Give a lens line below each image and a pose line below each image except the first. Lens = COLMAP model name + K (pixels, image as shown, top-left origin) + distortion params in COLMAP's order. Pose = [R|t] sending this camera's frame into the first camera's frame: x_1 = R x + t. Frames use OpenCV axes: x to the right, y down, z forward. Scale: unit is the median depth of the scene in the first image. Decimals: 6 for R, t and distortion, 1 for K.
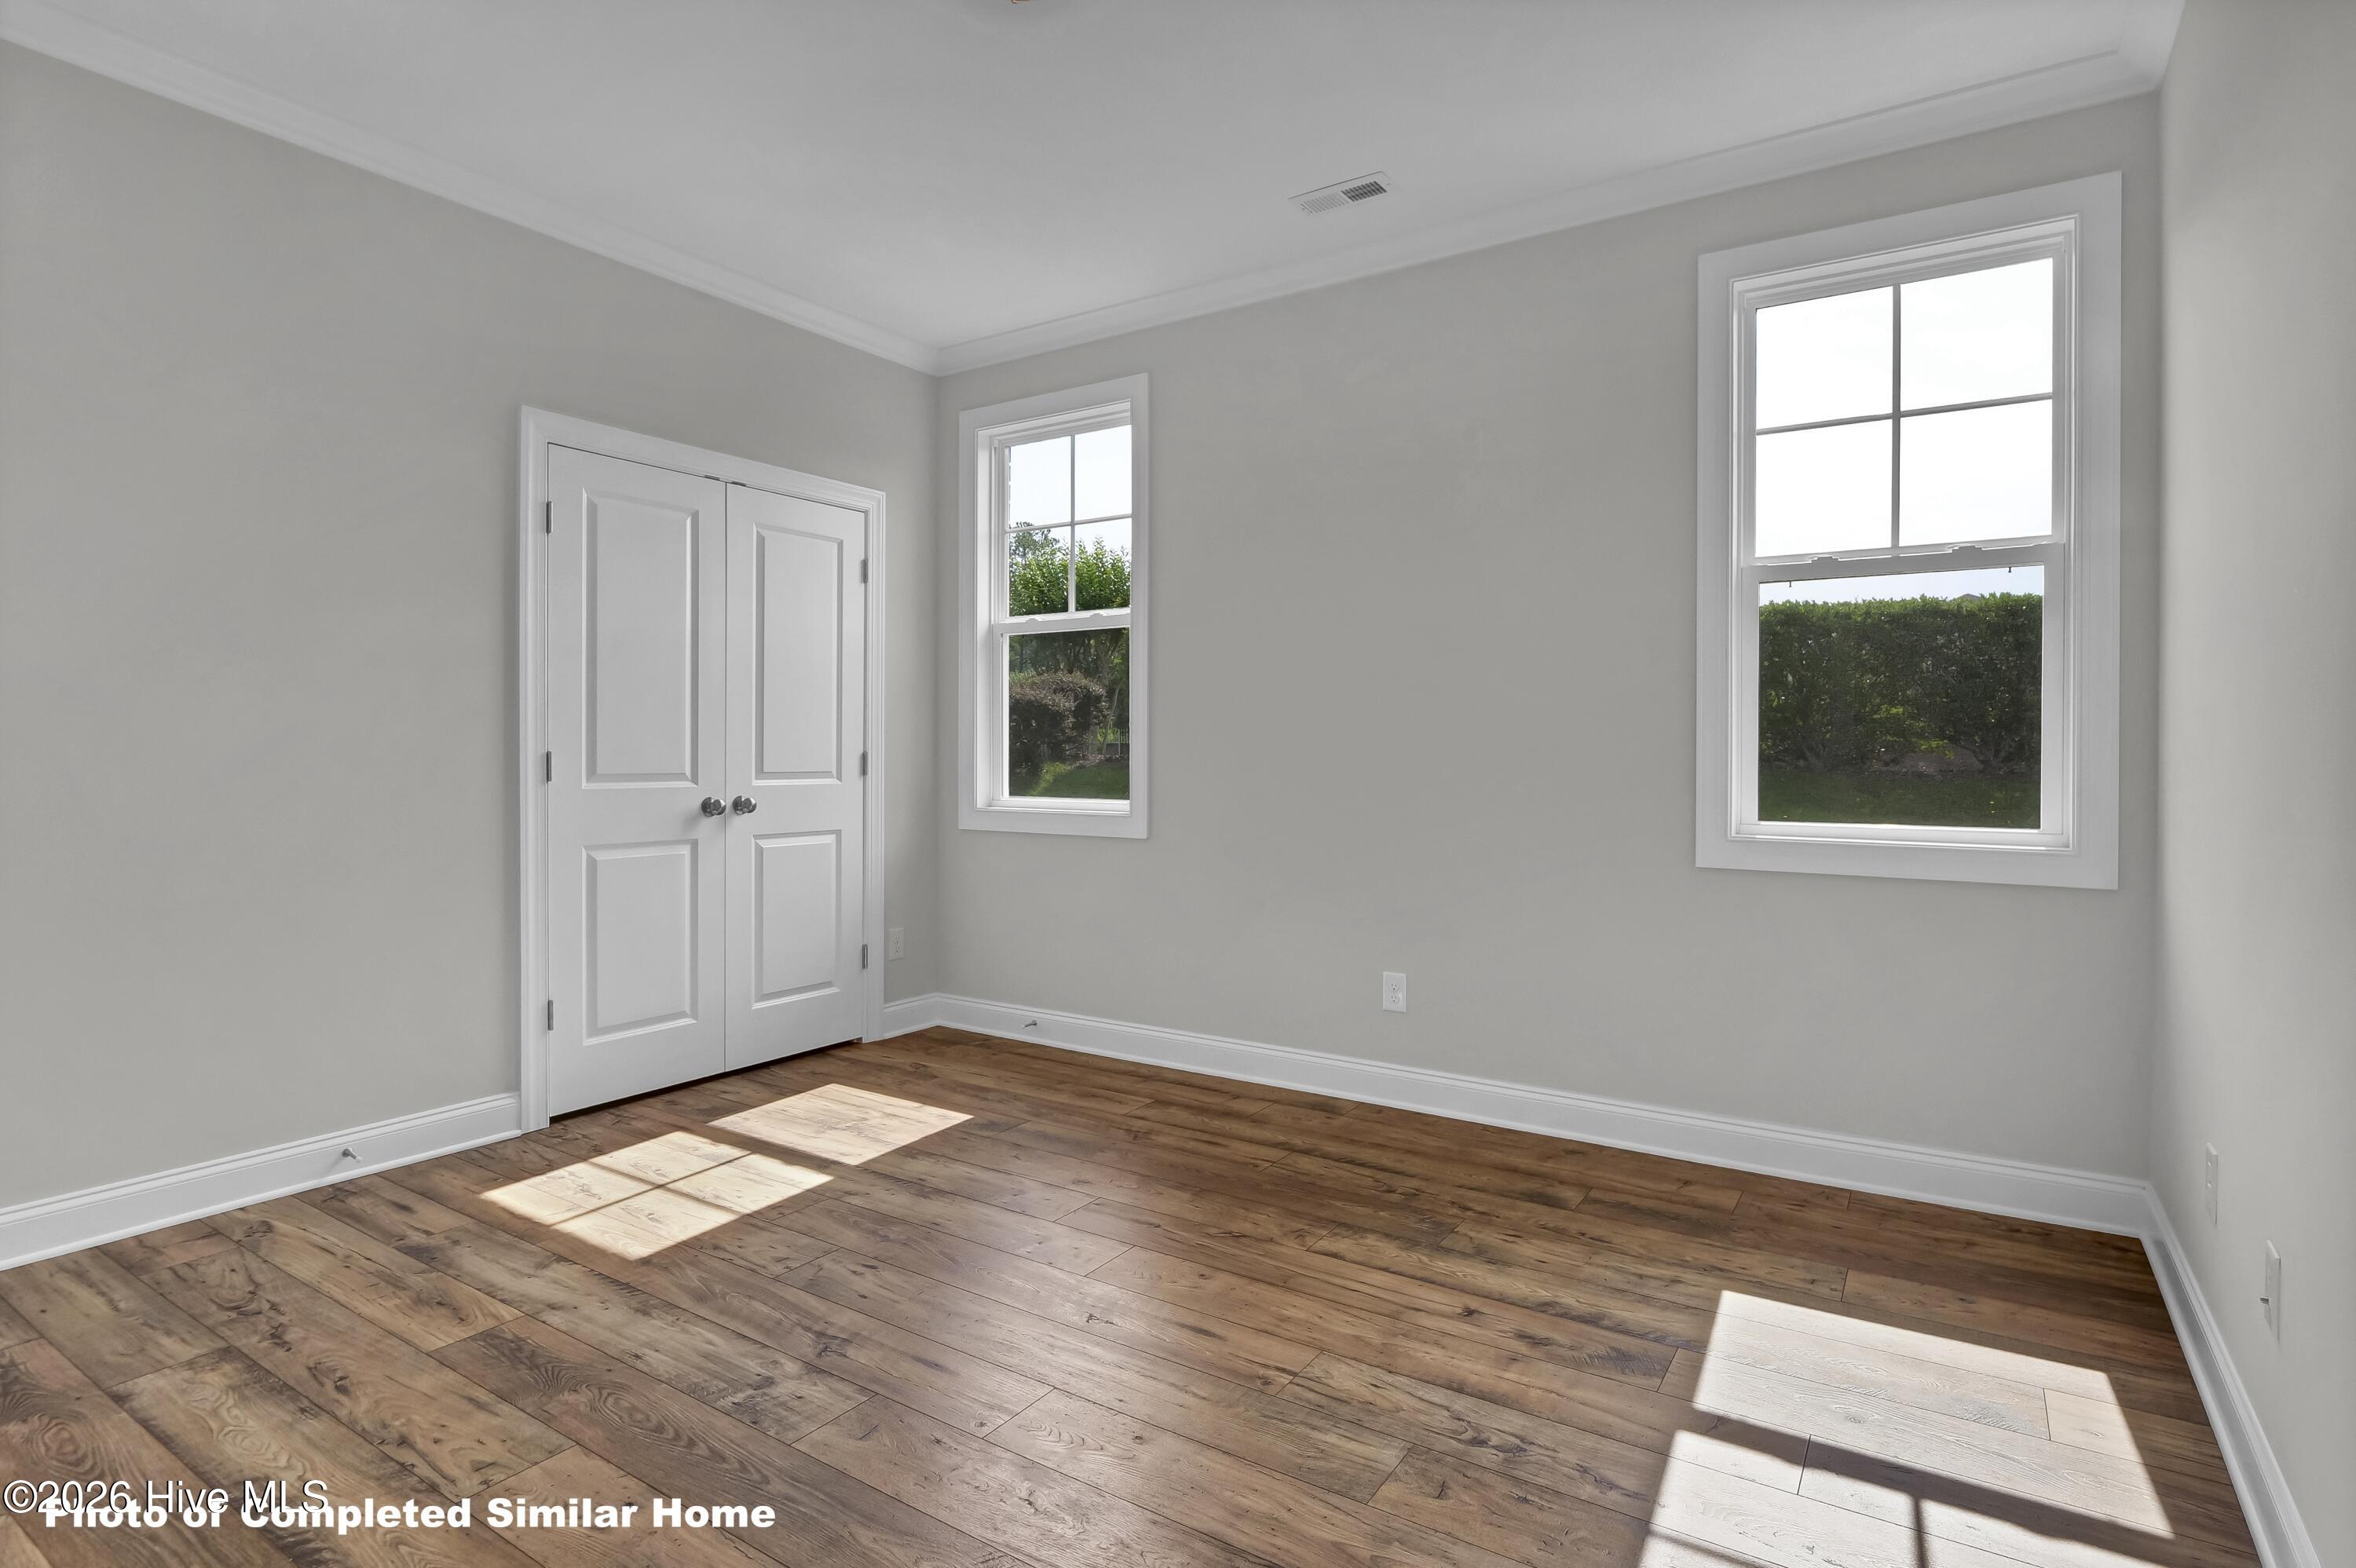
lens RADIAL K [[1166.7, 0, 1189.2], [0, 1166.7, 793.8], [0, 0, 1]] dist [-0.009552, -0.001250]
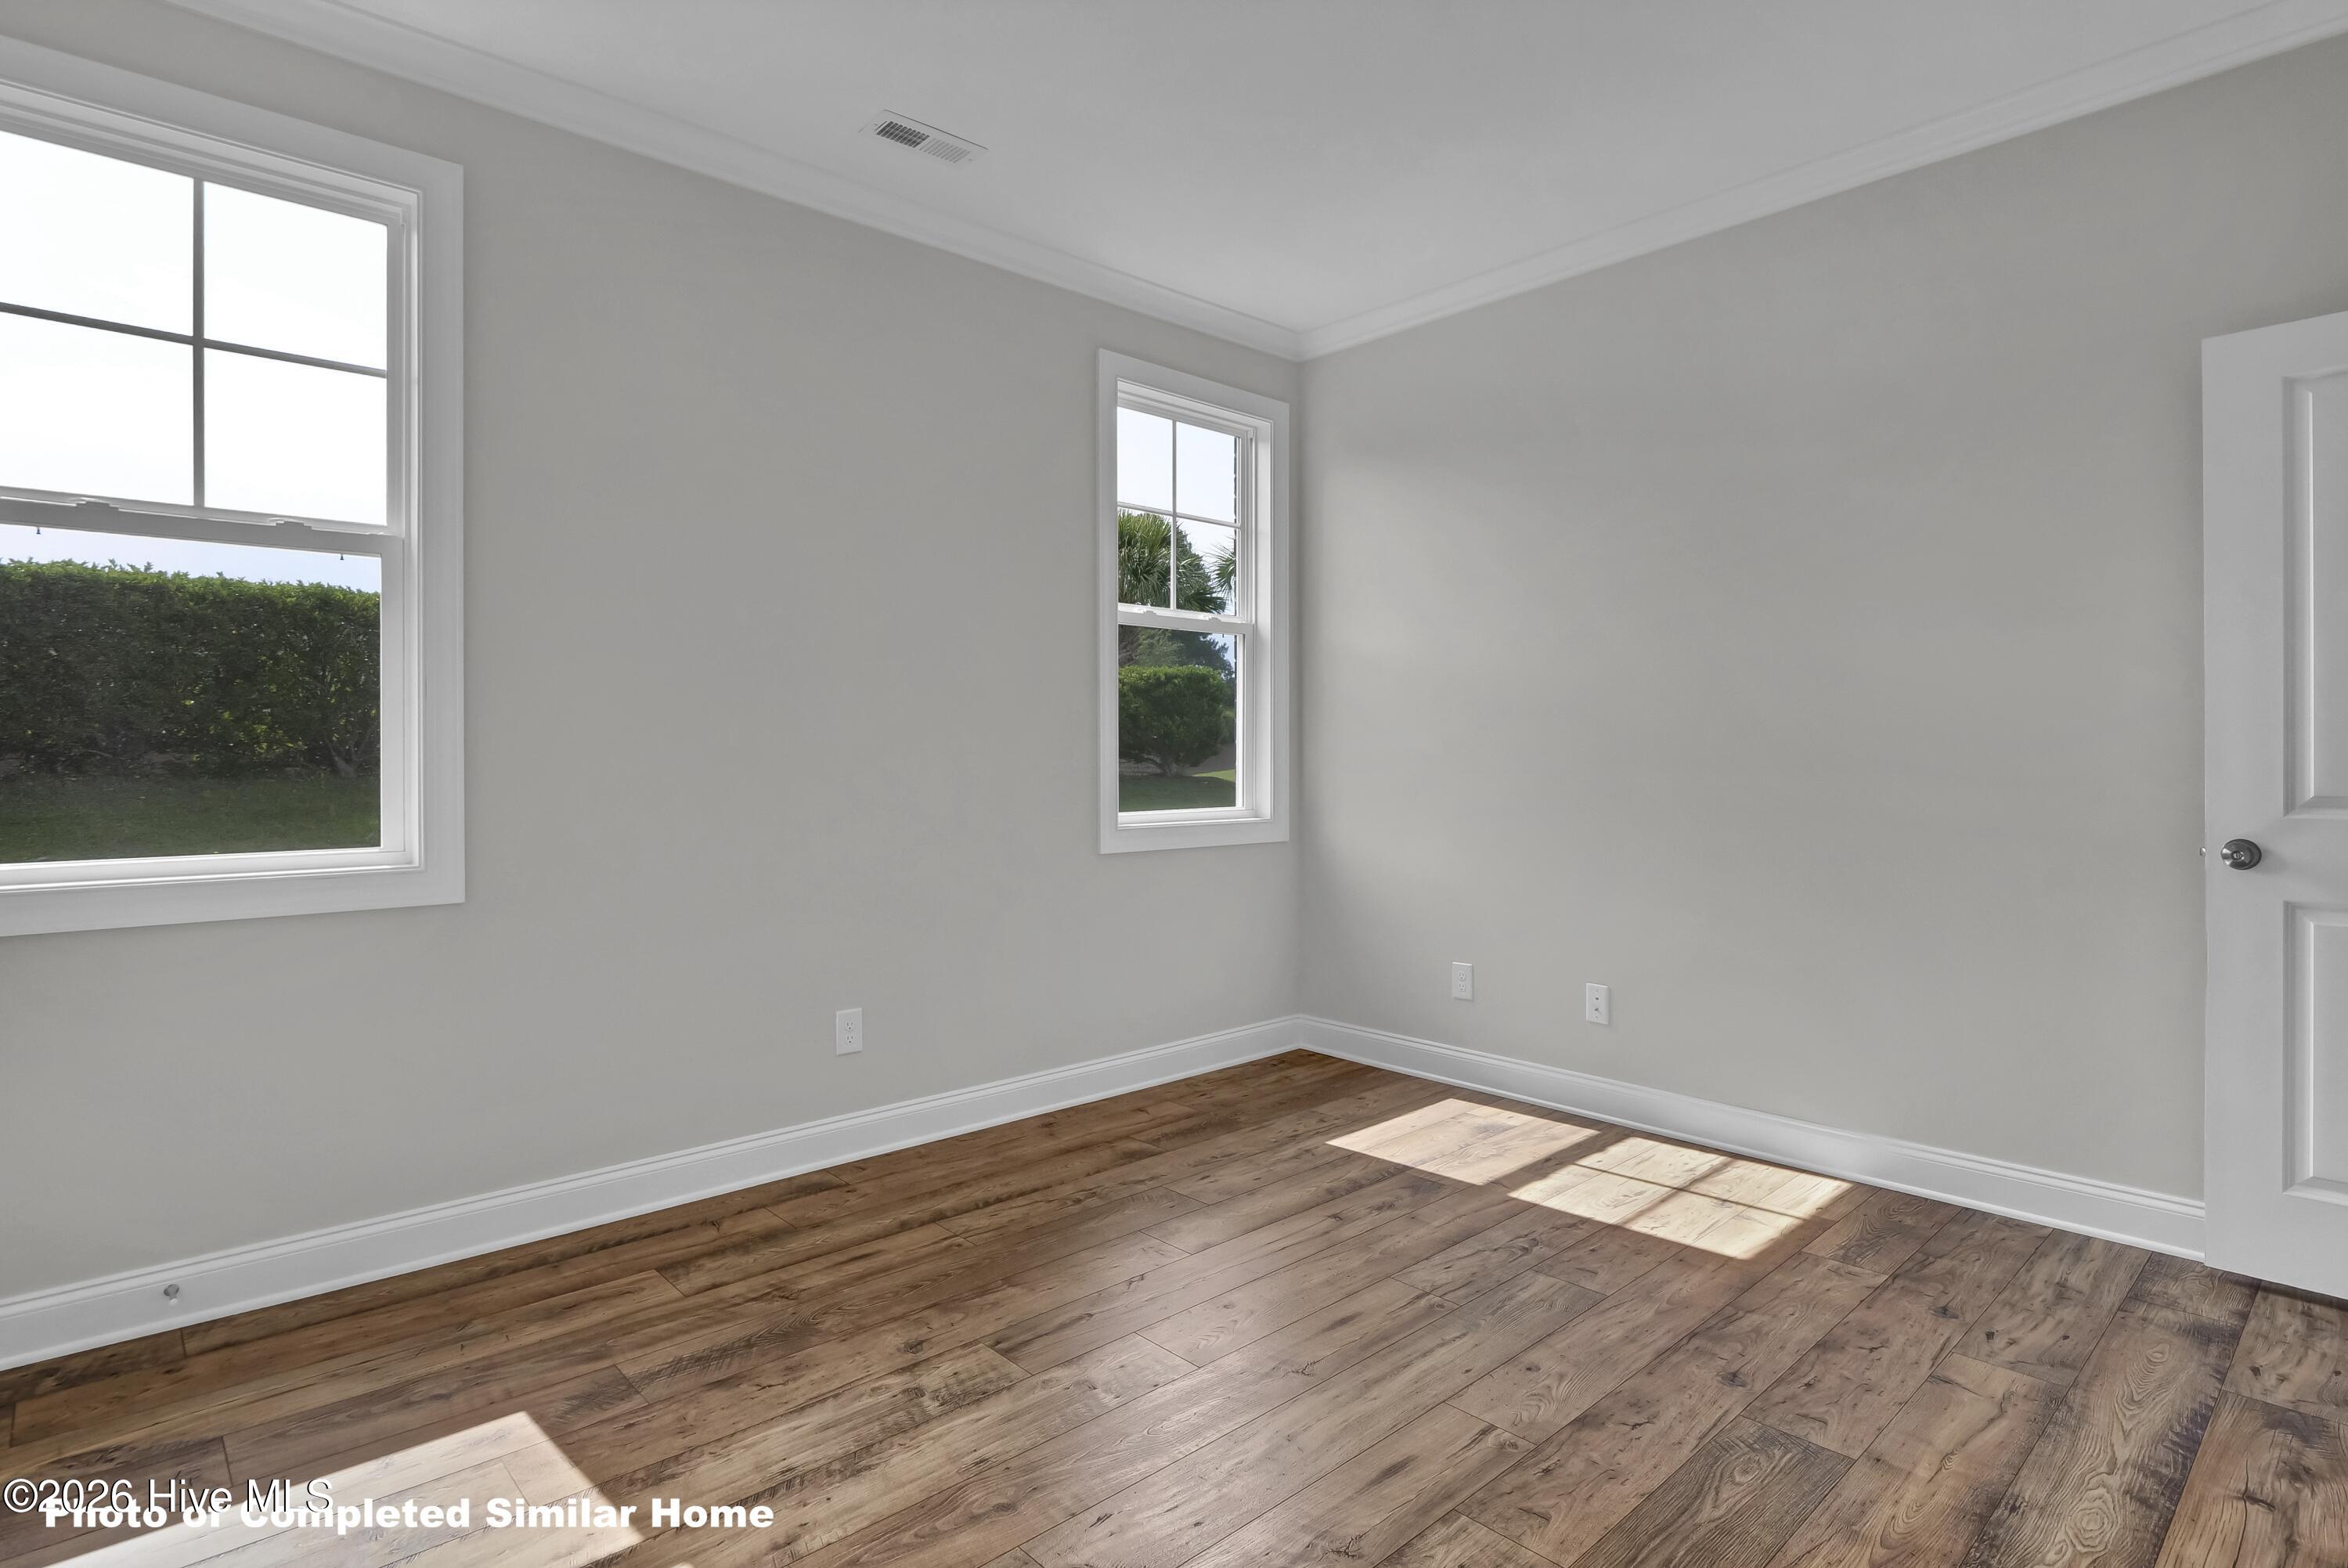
lens RADIAL K [[1213.3, 0, 1184.9], [0, 1213.3, 758.4], [0, 0, 1]] dist [-0.012091, -0.002758]
pose [[0.247914, -0.014751, 0.968670, -0.760813], [0.034496, 0.999384, 0.006391, -0.039682], [-0.968168, 0.031831, 0.248270, 0.604979]]
